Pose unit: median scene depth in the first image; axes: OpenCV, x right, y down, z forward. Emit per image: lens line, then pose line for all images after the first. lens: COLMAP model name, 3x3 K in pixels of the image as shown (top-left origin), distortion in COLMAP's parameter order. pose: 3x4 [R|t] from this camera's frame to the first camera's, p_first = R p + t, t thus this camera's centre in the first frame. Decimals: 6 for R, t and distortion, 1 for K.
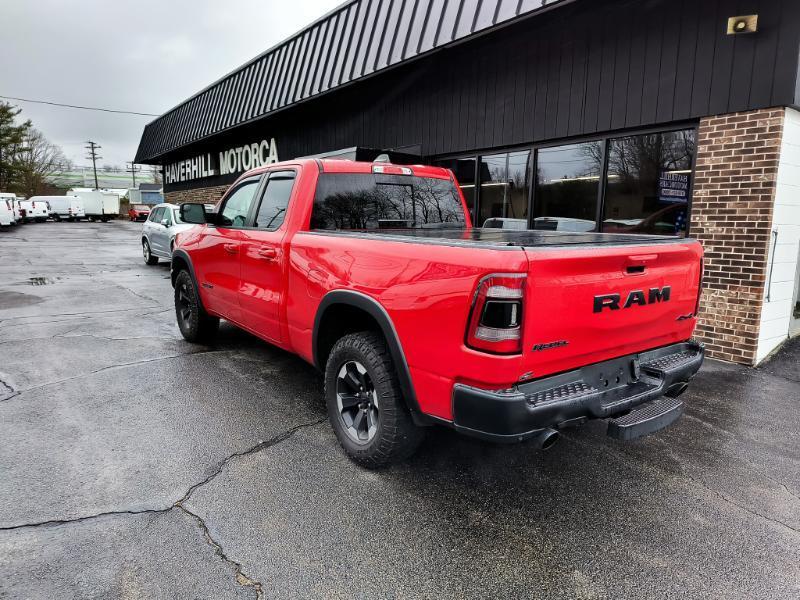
lens RADIAL K [[550.0, 0, 414.6], [0, 550.0, 301.1], [0, 0, 1]] dist [0.042884, -0.050988]
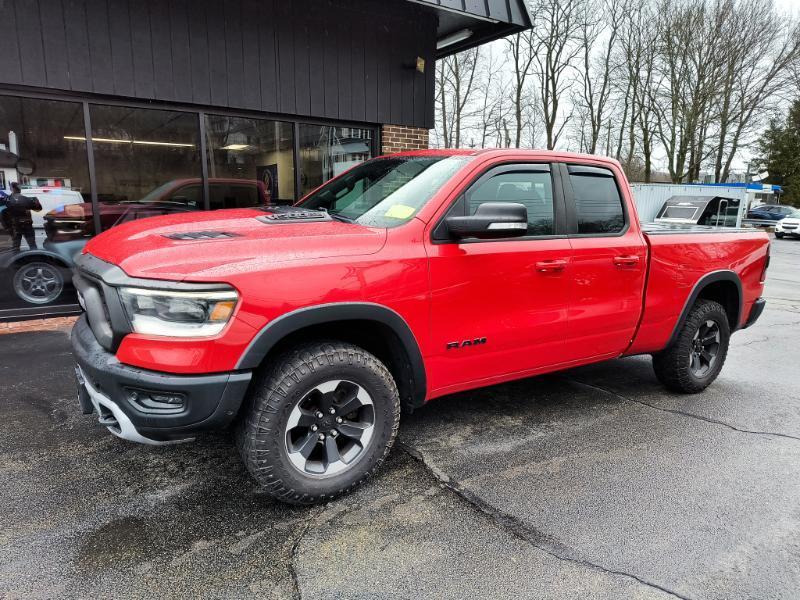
lens RADIAL K [[545.0, 0, 407.9], [0, 545.0, 304.1], [0, 0, 1]] dist [0.049204, -0.049008]
pose [[0.052187, -0.206412, 0.977072, -0.881860], [0.130243, 0.971456, 0.198269, -0.180072], [-0.990108, 0.116910, 0.077581, 0.959407]]
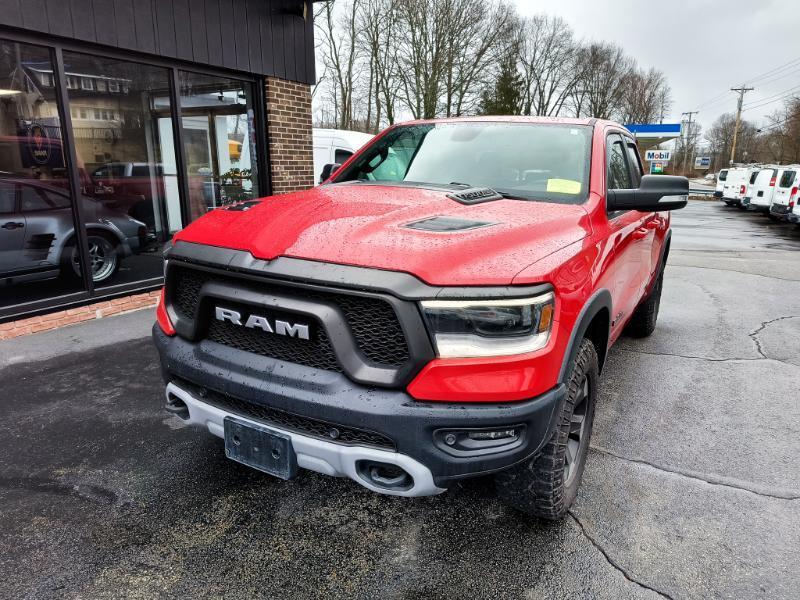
lens RADIAL K [[545.0, 0, 407.9], [0, 545.0, 304.1], [0, 0, 1]] dist [0.049204, -0.049008]
pose [[-0.400802, -0.250513, 0.881250, -0.747917], [0.111598, 0.941377, 0.318362, -0.235681], [-0.909342, 0.225946, -0.349349, 1.326332]]
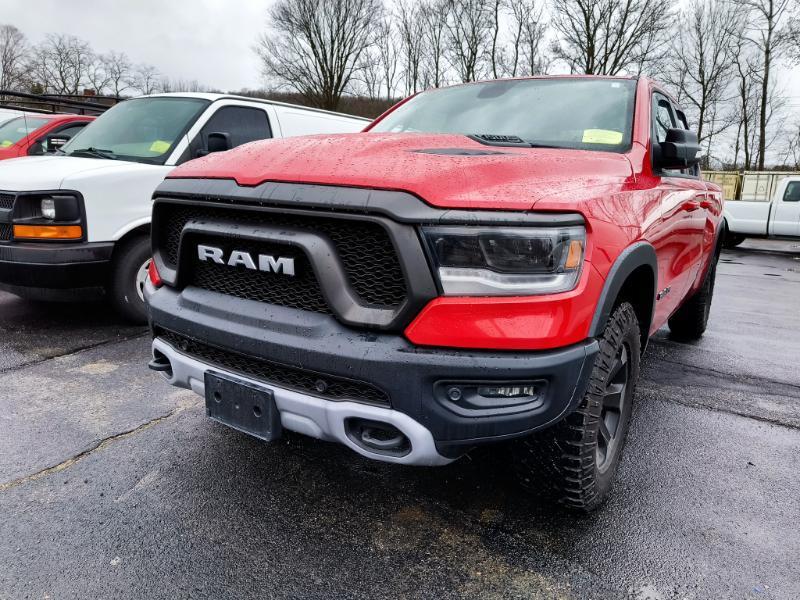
lens RADIAL K [[545.0, 0, 407.9], [0, 545.0, 304.1], [0, 0, 1]] dist [0.049204, -0.049008]
pose [[-0.330465, -0.228048, 0.915853, -0.722549], [0.111871, 0.954065, 0.277929, -0.174813], [-0.937165, 0.194304, -0.289773, 1.300001]]
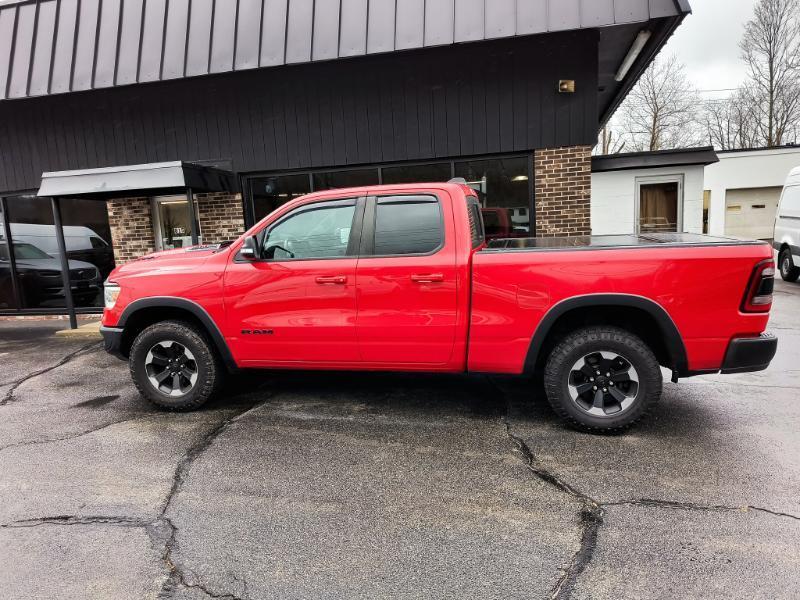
lens RADIAL K [[545.0, 0, 407.9], [0, 545.0, 304.1], [0, 0, 1]] dist [0.049204, -0.049008]
pose [[0.755674, -0.148199, 0.637961, -0.688560], [0.159016, 0.986433, 0.040792, -0.063169], [-0.635351, 0.070621, 0.768988, 0.198141]]
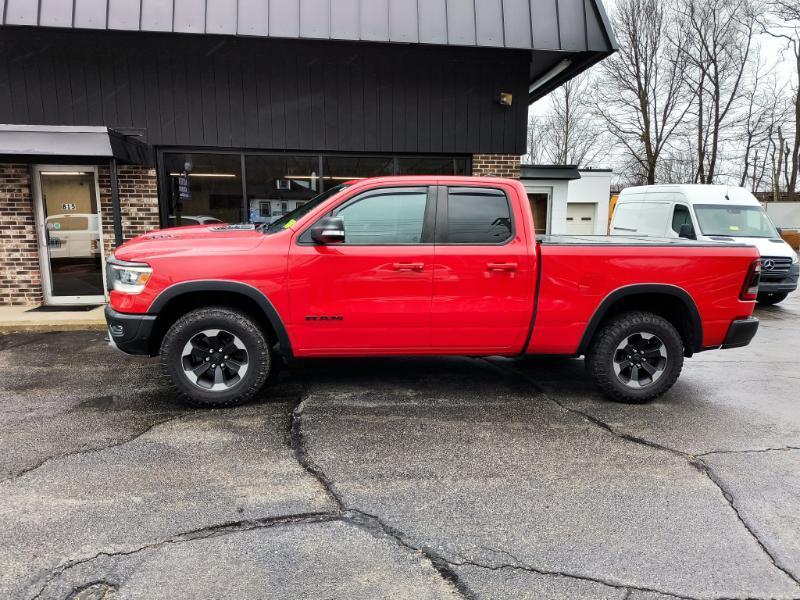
lens RADIAL K [[545.0, 0, 407.9], [0, 545.0, 304.1], [0, 0, 1]] dist [0.049204, -0.049008]
pose [[0.498036, -0.147794, 0.854469, -0.940205], [0.129539, 0.986992, 0.095213, -0.102508], [-0.857426, 0.063268, 0.510703, 0.461077]]
